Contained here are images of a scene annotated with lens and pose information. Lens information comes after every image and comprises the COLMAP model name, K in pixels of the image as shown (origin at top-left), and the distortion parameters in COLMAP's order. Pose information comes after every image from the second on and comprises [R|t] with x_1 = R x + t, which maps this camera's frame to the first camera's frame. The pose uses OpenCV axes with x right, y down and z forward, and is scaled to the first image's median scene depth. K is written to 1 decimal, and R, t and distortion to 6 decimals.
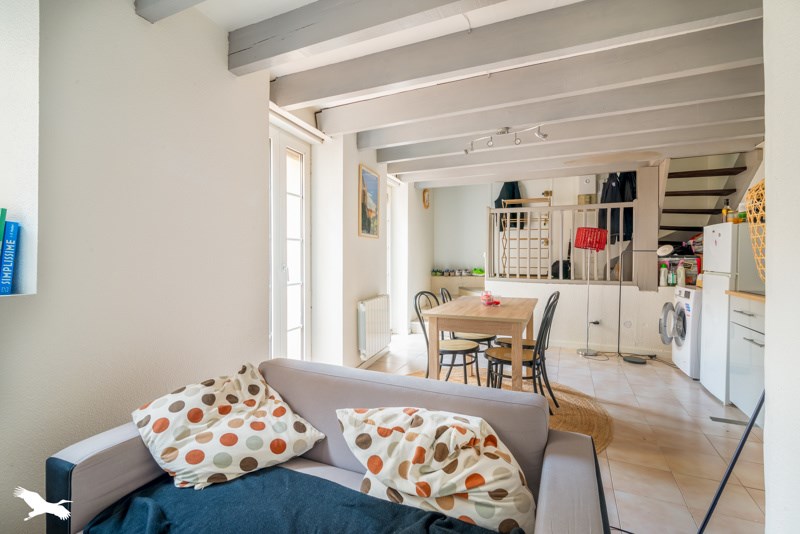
lens RADIAL K [[360.3, 0, 400.4], [0, 360.3, 251.9], [0, 0, 1]] dist [-0.000803, -0.000216]
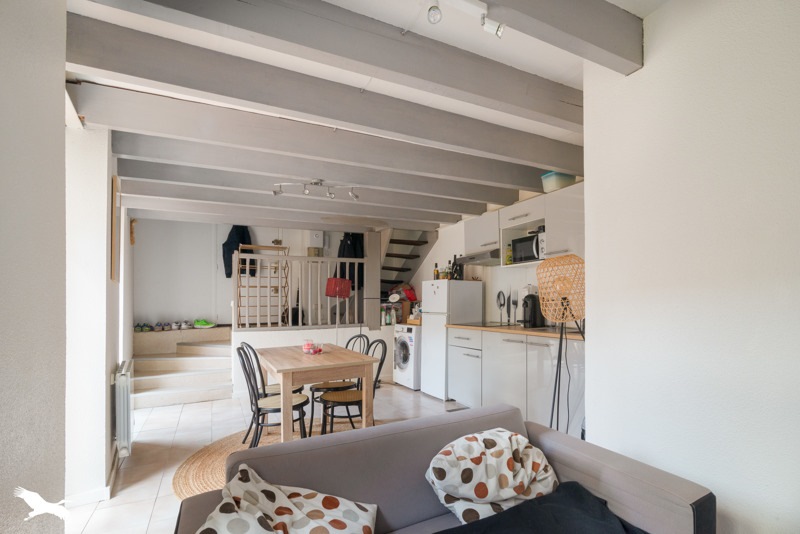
lens RADIAL K [[368.1, 0, 401.1], [0, 368.1, 296.6], [0, 0, 1]] dist [-0.000998, 0.000054]
pose [[0.639790, -0.001189, 0.768548, -0.233561], [0.007442, 0.999962, -0.004648, -0.002199], [-0.768513, 0.008694, 0.639775, 0.095006]]
